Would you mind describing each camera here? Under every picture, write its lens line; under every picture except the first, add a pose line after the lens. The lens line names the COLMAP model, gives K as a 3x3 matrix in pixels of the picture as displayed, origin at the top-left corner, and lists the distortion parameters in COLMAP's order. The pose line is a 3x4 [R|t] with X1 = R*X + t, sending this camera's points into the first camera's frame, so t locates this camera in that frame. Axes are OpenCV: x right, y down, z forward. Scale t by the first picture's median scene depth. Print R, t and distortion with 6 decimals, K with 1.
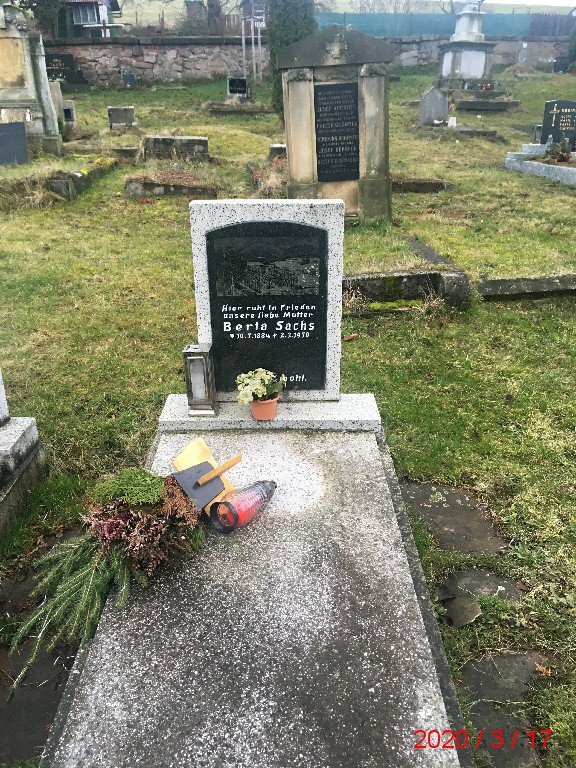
lens RADIAL K [[640.0, 0, 286.8], [0, 640.0, 380.5], [0, 0, 1]] dist [0.075247, -0.104935]
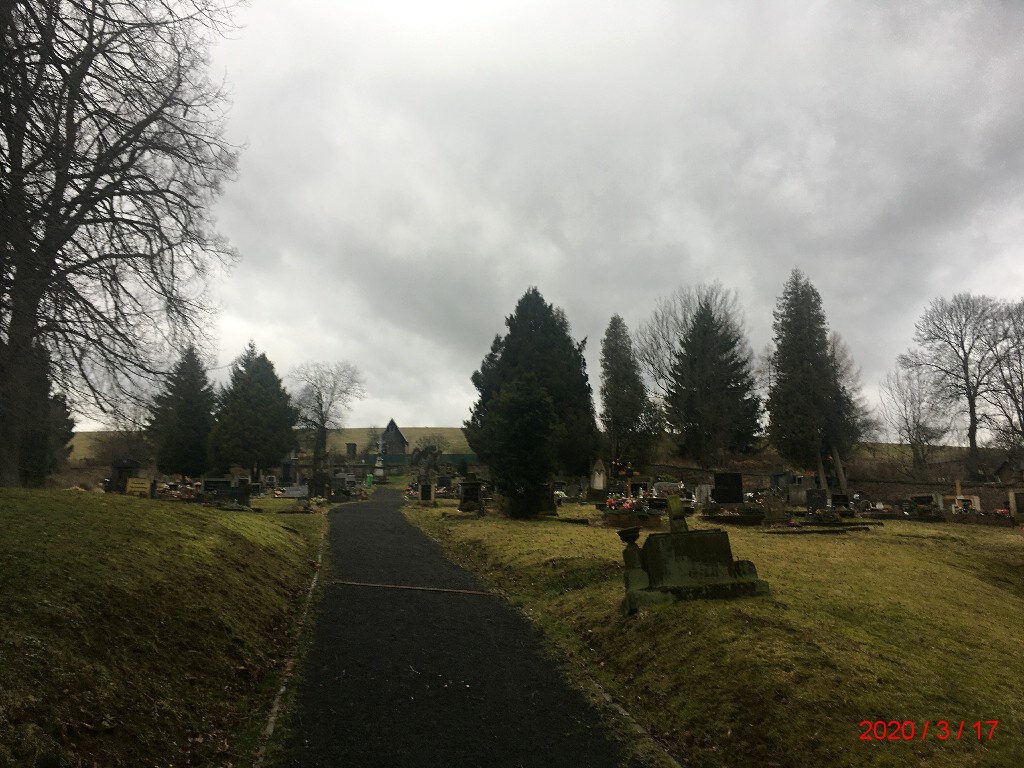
lens RADIAL K [[853.3, 0, 515.2], [0, 853.3, 421.0], [0, 0, 1]] dist [0.075247, -0.104935]
pose [[0.999287, -0.003500, -0.037596, 2.053212], [-0.015862, 0.864662, -0.502104, 2.766719], [0.034265, 0.502342, 0.863990, -5.431697]]
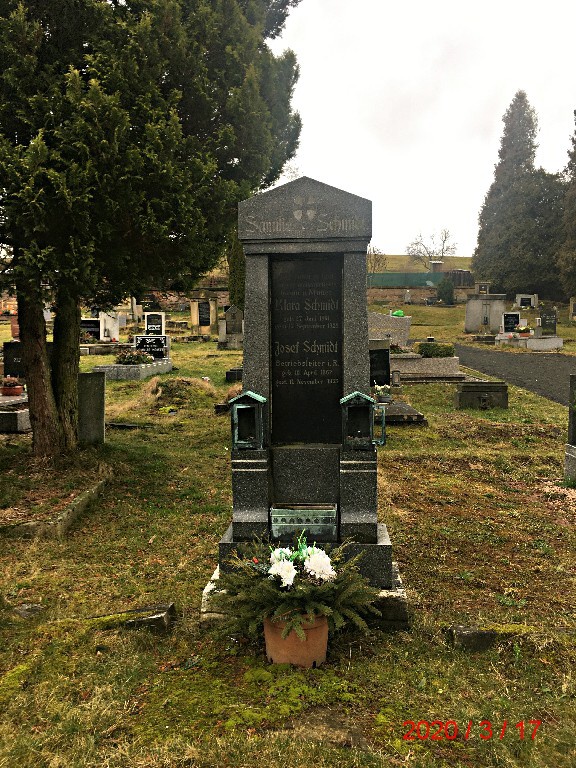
lens RADIAL K [[640.0, 0, 286.9], [0, 640.0, 380.7], [0, 0, 1]] dist [0.075247, -0.104935]
pose [[0.993535, 0.016121, -0.112375, 0.602987], [-0.052119, 0.944155, -0.325354, 0.730287], [0.100855, 0.329107, 0.938891, -1.451919]]
